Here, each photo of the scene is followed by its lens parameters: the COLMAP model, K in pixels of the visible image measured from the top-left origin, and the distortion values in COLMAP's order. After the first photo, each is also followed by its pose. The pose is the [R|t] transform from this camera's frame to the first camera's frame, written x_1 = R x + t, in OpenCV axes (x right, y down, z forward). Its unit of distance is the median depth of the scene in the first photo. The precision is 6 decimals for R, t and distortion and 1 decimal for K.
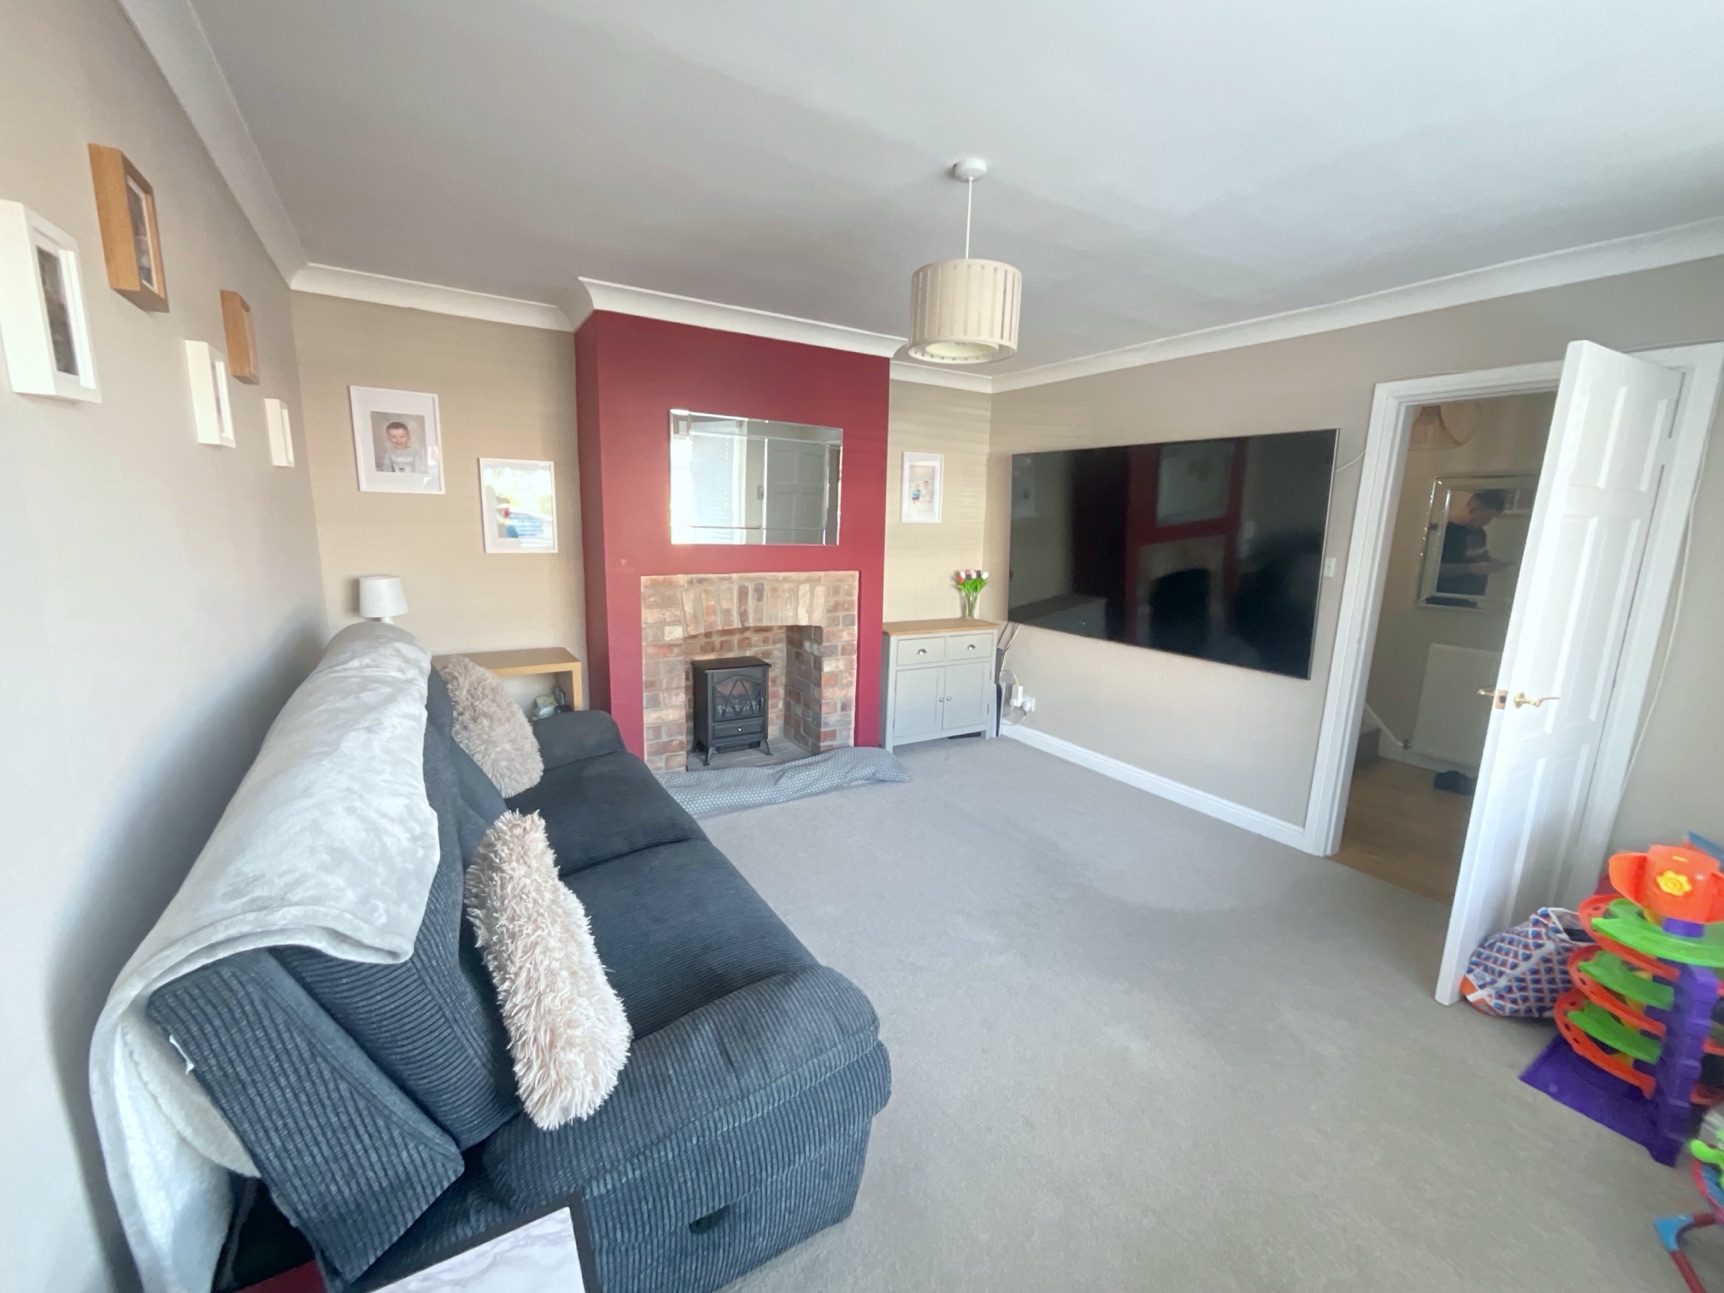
lens RADIAL K [[700.5, 0, 857.8], [0, 700.5, 645.8], [0, 0, 1]] dist [-0.001860, 0.000061]
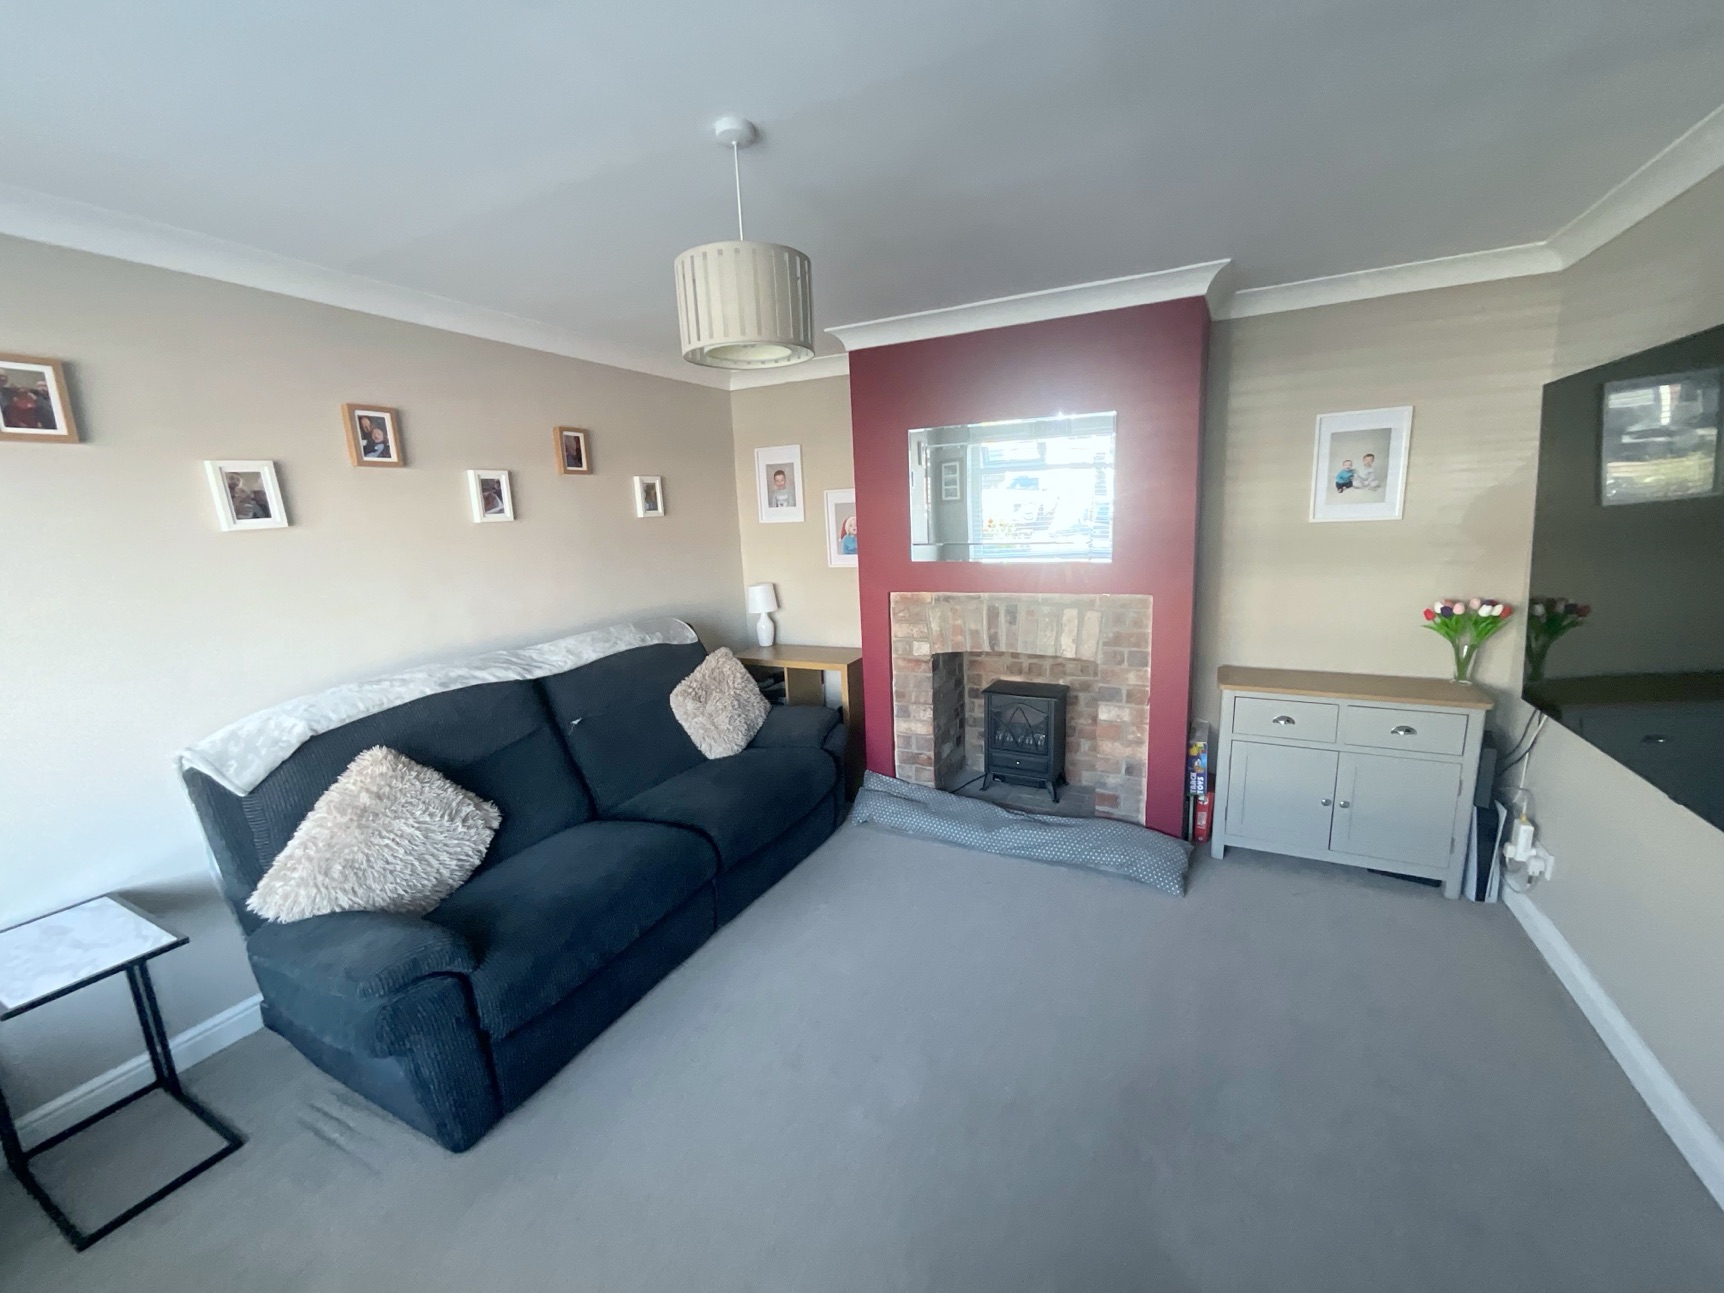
lens RADIAL K [[700.5, 0, 860.0], [0, 700.5, 648.9], [0, 0, 1]] dist [-0.001860, 0.000061]
pose [[0.518260, 0.117405, -0.847126, 0.512111], [-0.102173, 0.991938, 0.074967, -0.079610], [0.849098, 0.047701, 0.526078, 0.368400]]
